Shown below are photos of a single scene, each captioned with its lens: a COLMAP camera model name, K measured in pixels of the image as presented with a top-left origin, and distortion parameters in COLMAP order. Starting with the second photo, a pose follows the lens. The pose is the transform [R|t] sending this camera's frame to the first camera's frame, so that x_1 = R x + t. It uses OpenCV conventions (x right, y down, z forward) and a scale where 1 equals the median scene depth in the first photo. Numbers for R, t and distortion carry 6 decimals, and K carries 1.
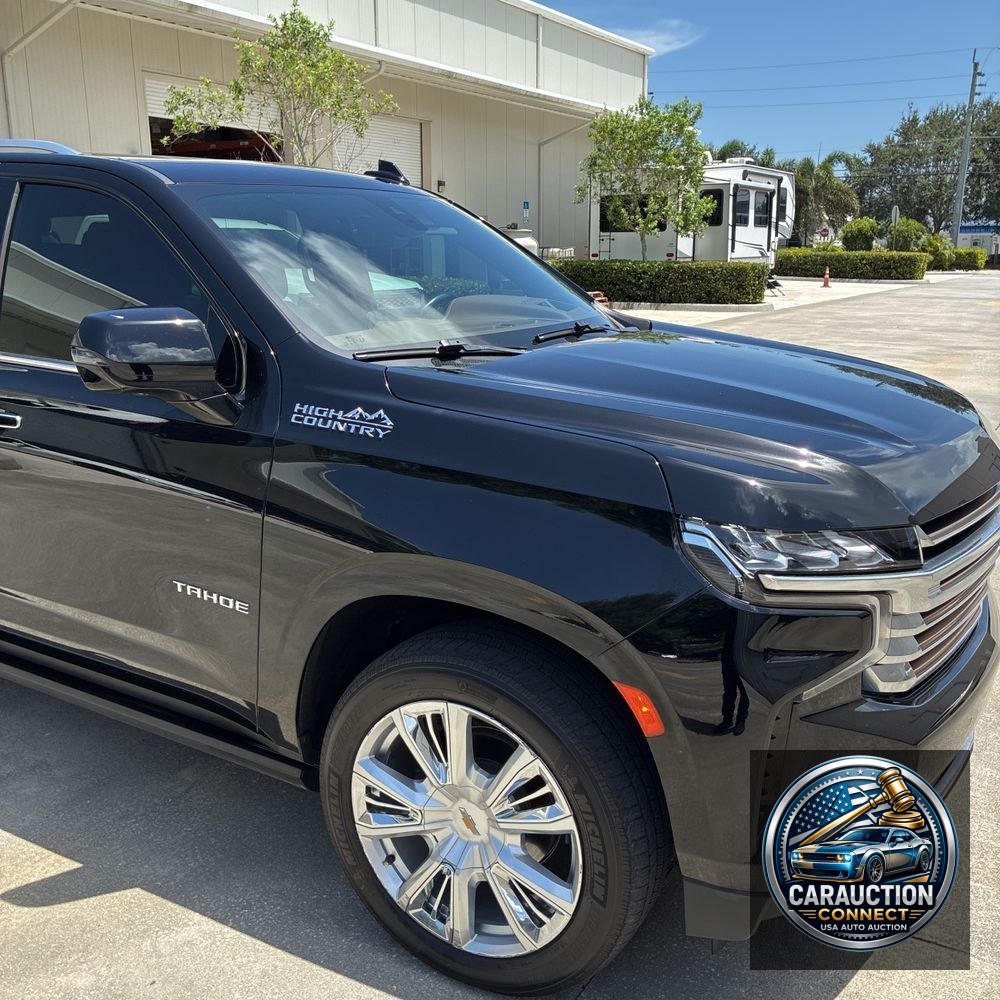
lens RADIAL K [[1016.7, 0, 504.1], [0, 1016.7, 498.3], [0, 0, 1]] dist [0.000520, 0.013567]
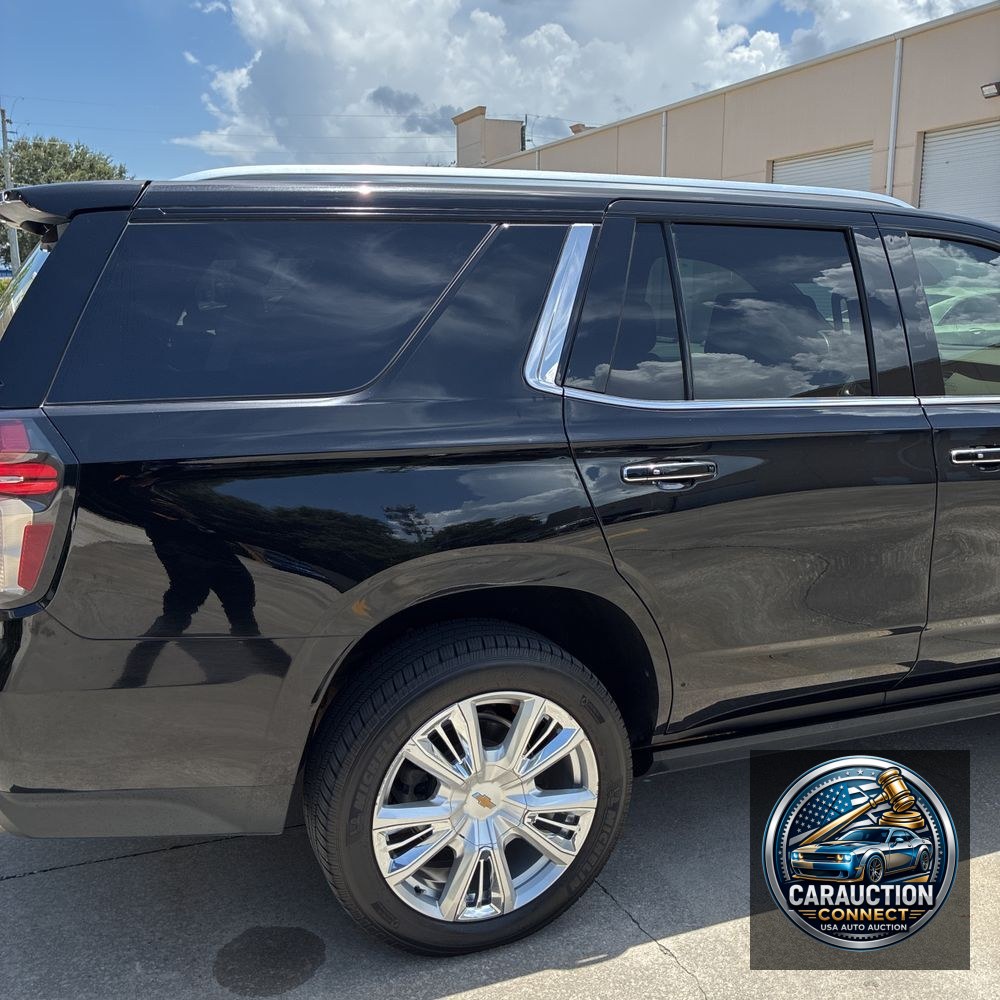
lens RADIAL K [[1017.2, 0, 504.6], [0, 1017.2, 494.1], [0, 0, 1]] dist [0.019121, -0.006383]
pose [[0.604911, -0.160651, 0.779919, -1.821033], [0.196186, 0.979314, 0.049561, -0.211116], [-0.771747, 0.123029, 0.623915, 0.809221]]
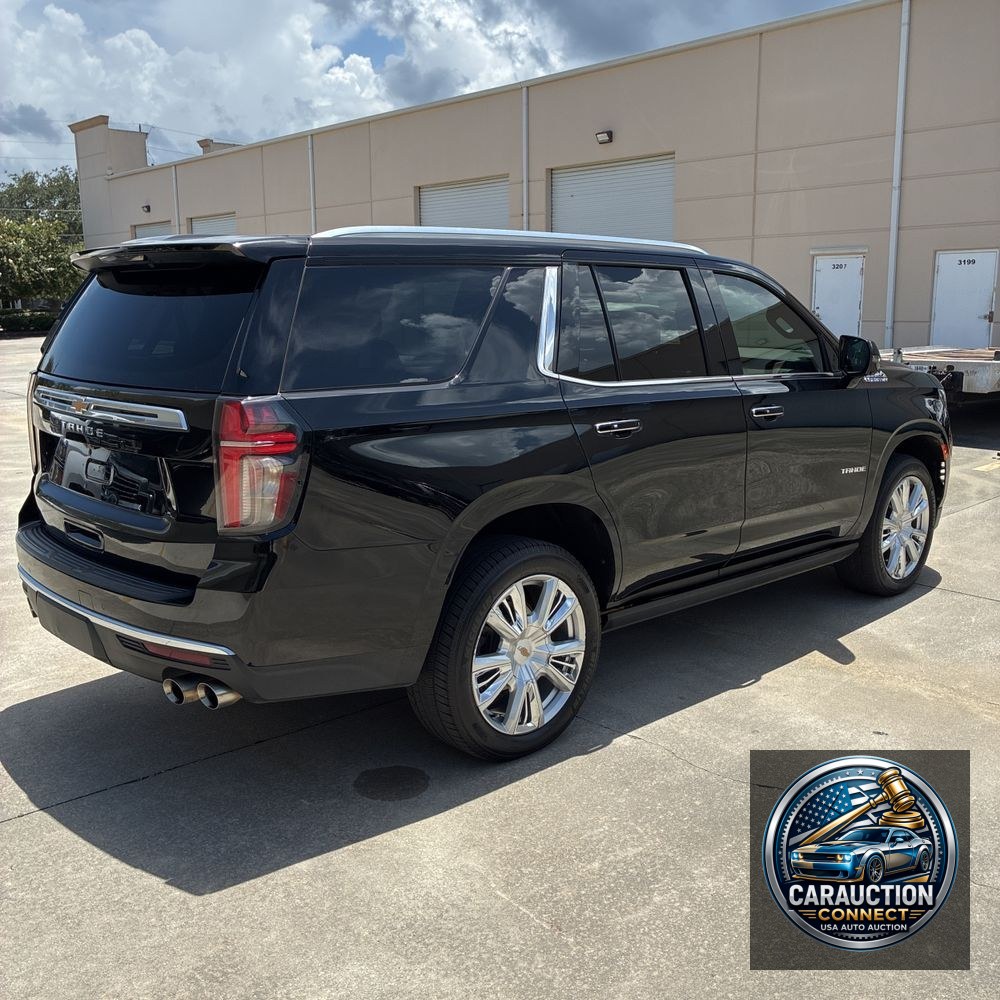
lens RADIAL K [[1019.9, 0, 515.2], [0, 1019.9, 478.2], [0, 0, 1]] dist [0.025234, -0.004937]
pose [[0.271810, -0.168137, 0.947549, -2.487588], [0.241662, 0.964994, 0.101910, -0.272147], [-0.931514, 0.201287, 0.302927, 0.996751]]
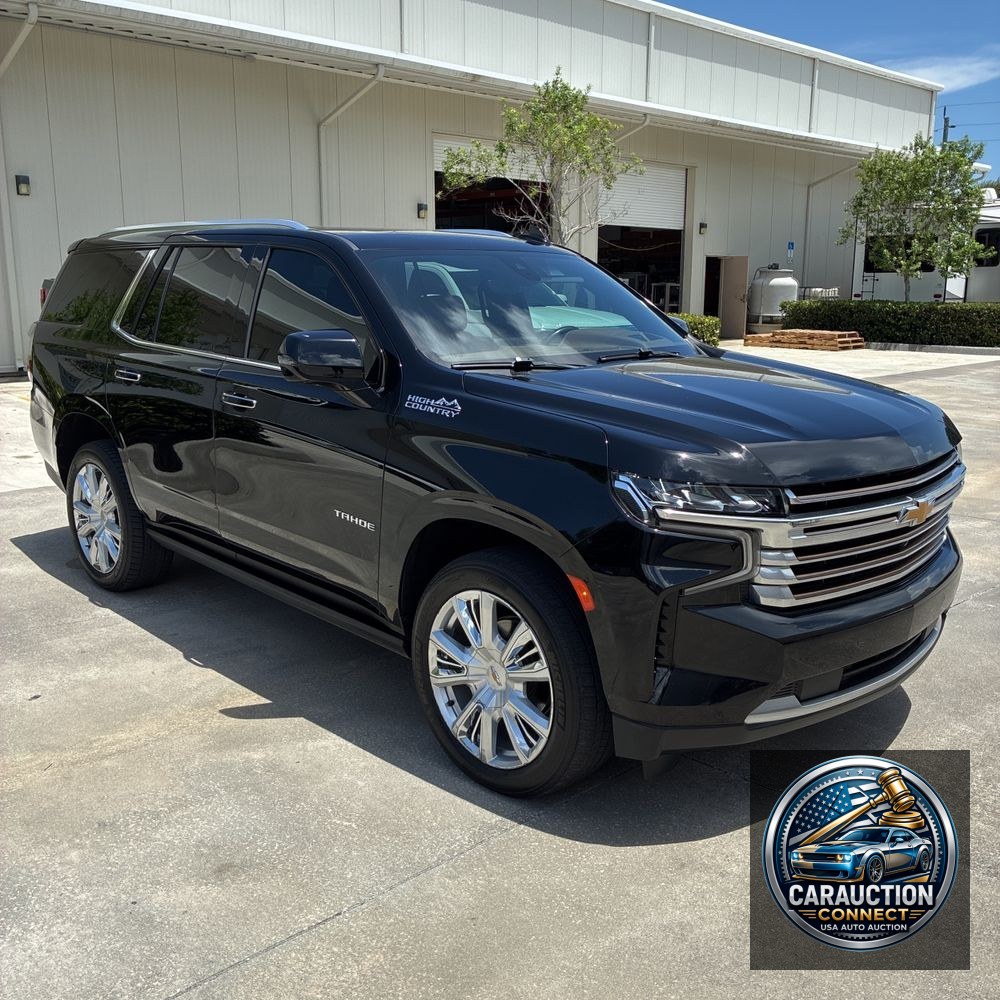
lens RADIAL K [[1017.2, 0, 504.6], [0, 1017.2, 494.1], [0, 0, 1]] dist [0.019121, -0.006383]
pose [[0.962829, 0.060898, -0.263156, 0.325516], [-0.071219, 0.997014, -0.029852, 0.086654], [0.260552, 0.047484, 0.964291, -0.414414]]
